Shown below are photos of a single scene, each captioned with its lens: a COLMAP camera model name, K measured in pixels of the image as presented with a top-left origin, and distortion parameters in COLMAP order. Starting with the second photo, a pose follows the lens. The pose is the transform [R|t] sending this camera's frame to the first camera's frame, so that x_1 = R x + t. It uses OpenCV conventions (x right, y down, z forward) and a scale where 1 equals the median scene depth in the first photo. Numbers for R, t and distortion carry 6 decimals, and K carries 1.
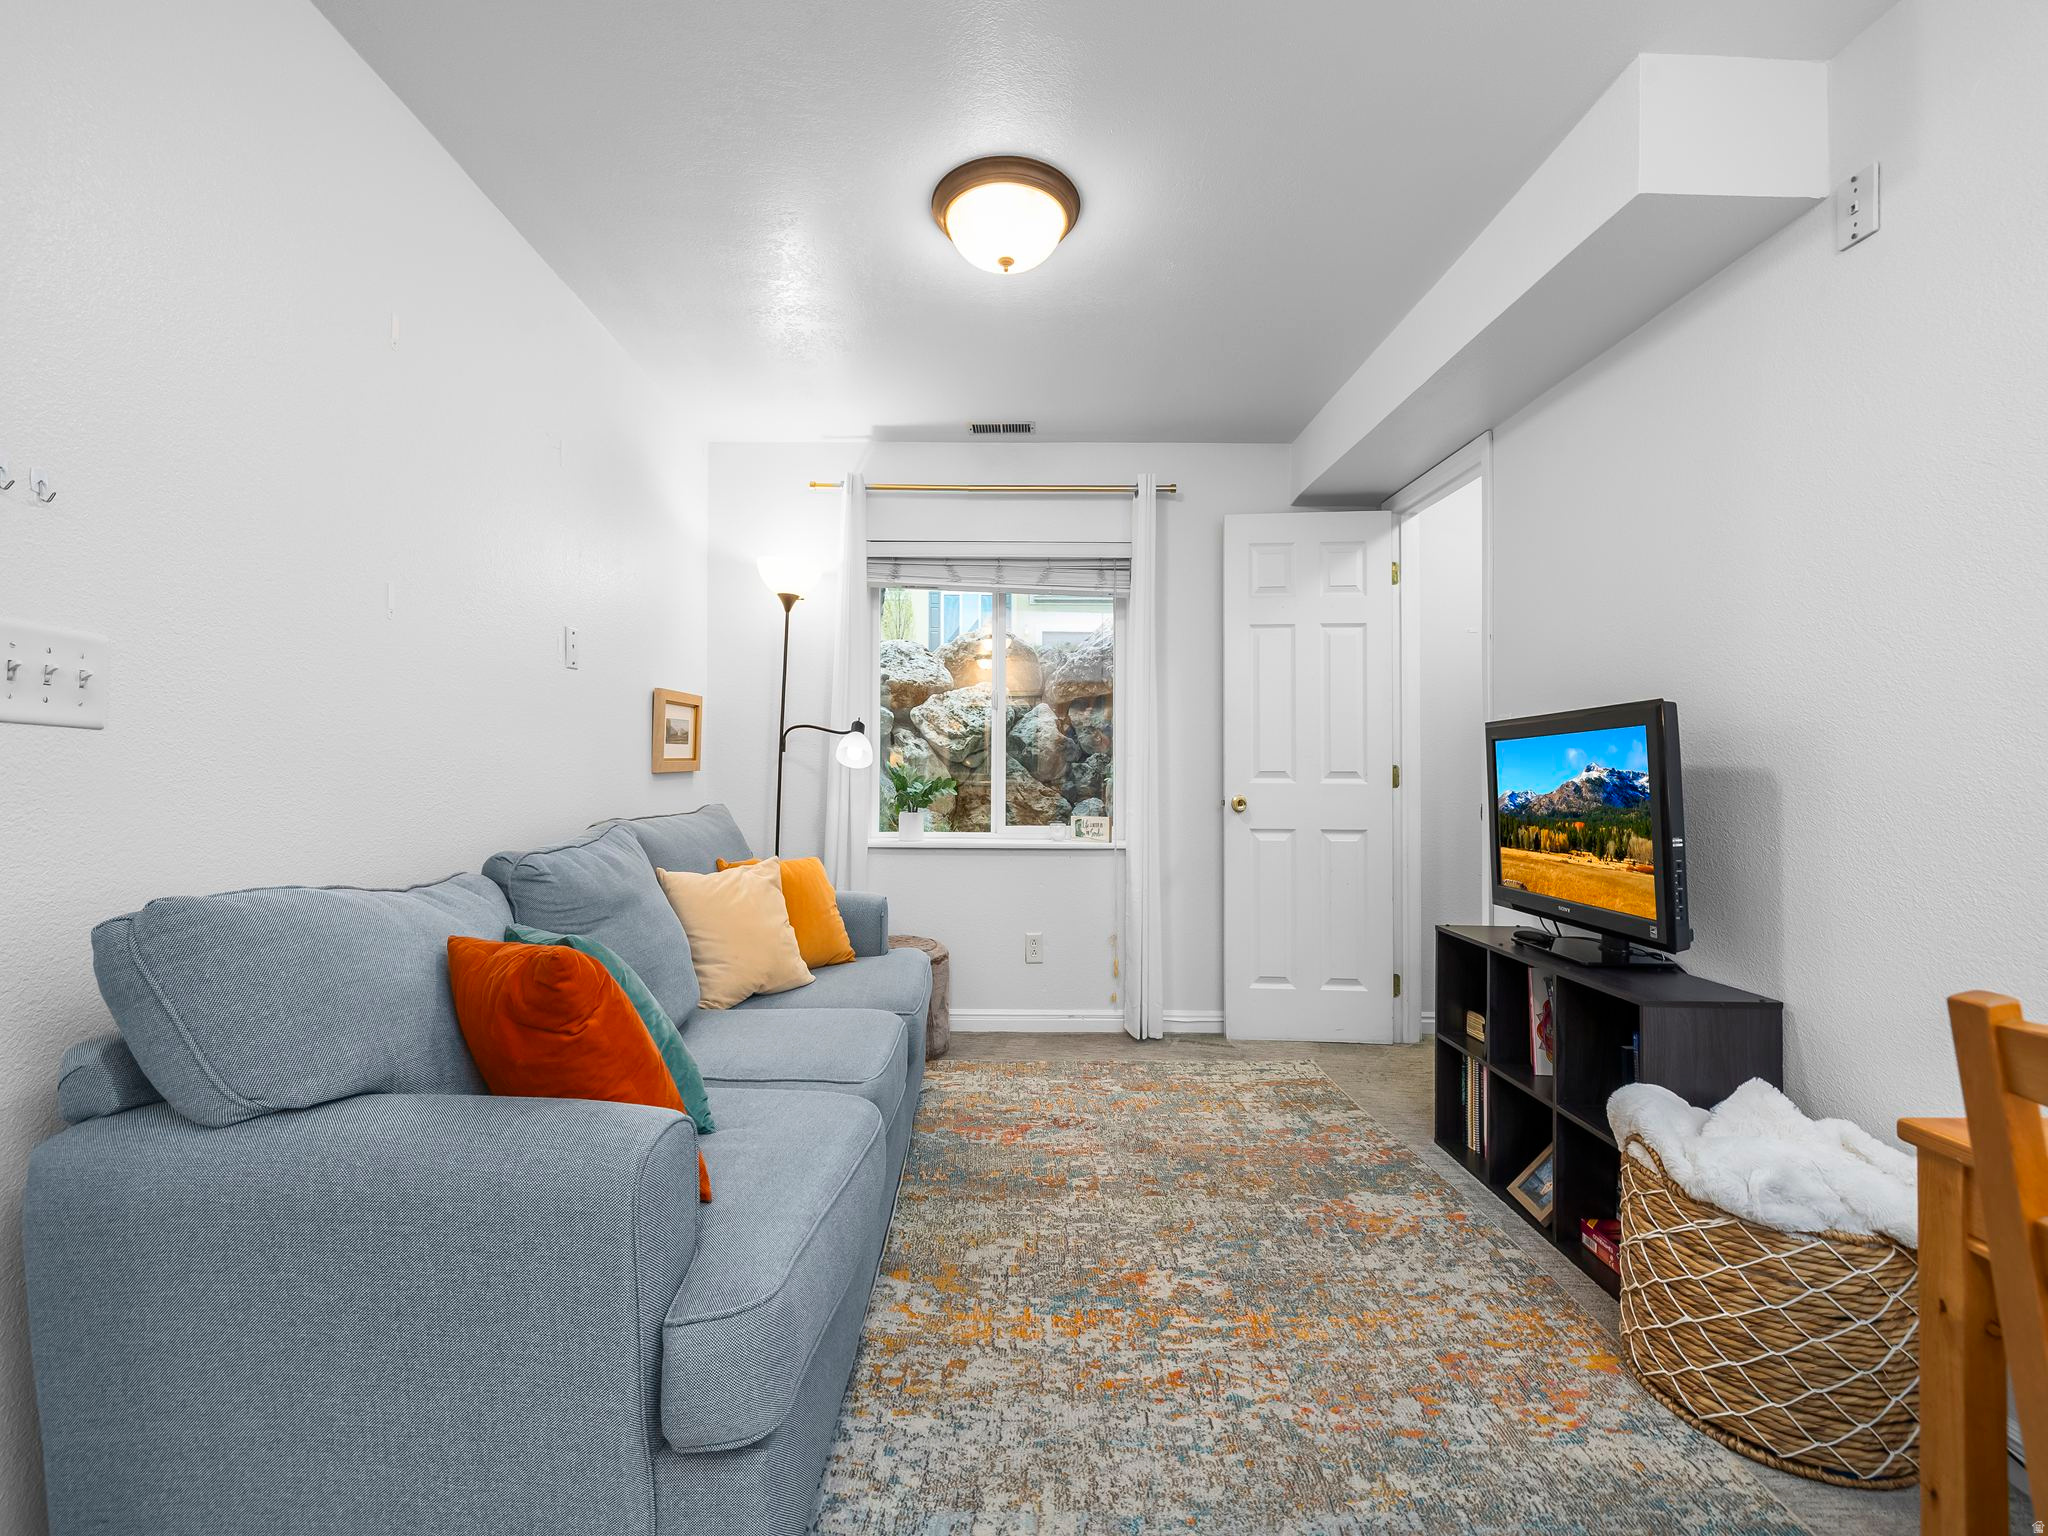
lens RADIAL K [[857.9, 0, 1014.8], [0, 857.9, 762.4], [0, 0, 1]] dist [-0.001860, -0.000556]
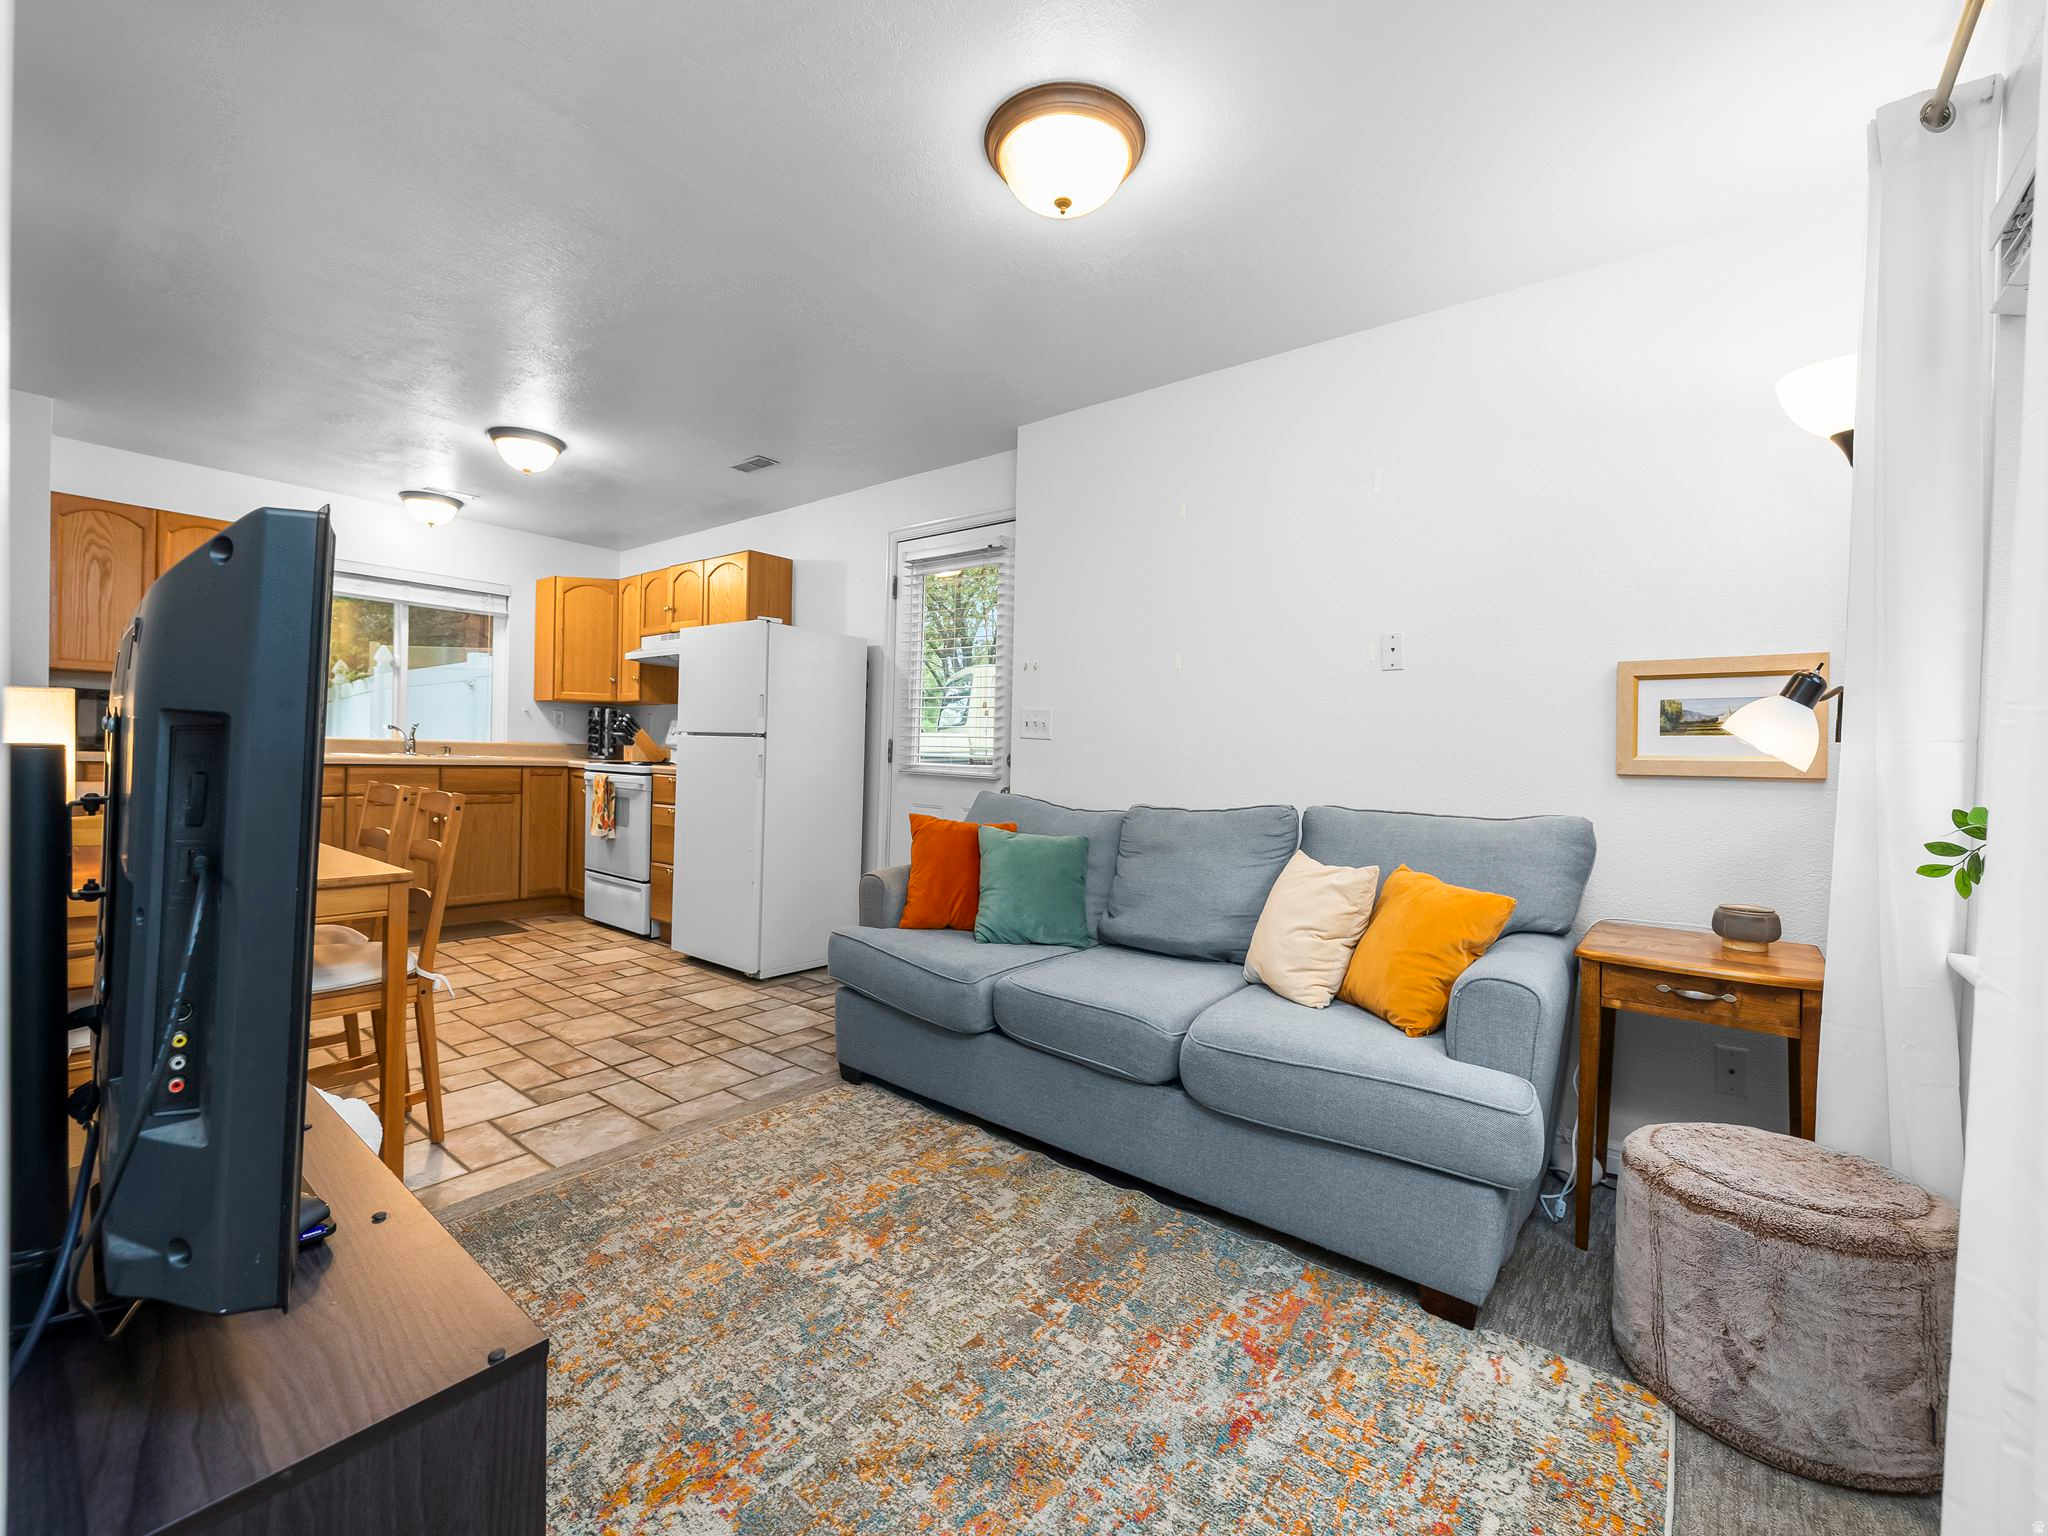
lens RADIAL K [[857.9, 0, 1009.9], [0, 857.9, 763.5], [0, 0, 1]] dist [-0.001860, -0.000556]
pose [[-0.634876, -0.012628, -0.772511, 0.871839], [-0.024962, 0.999680, 0.004173, 0.021947], [0.772211, 0.021933, -0.634988, 1.824476]]
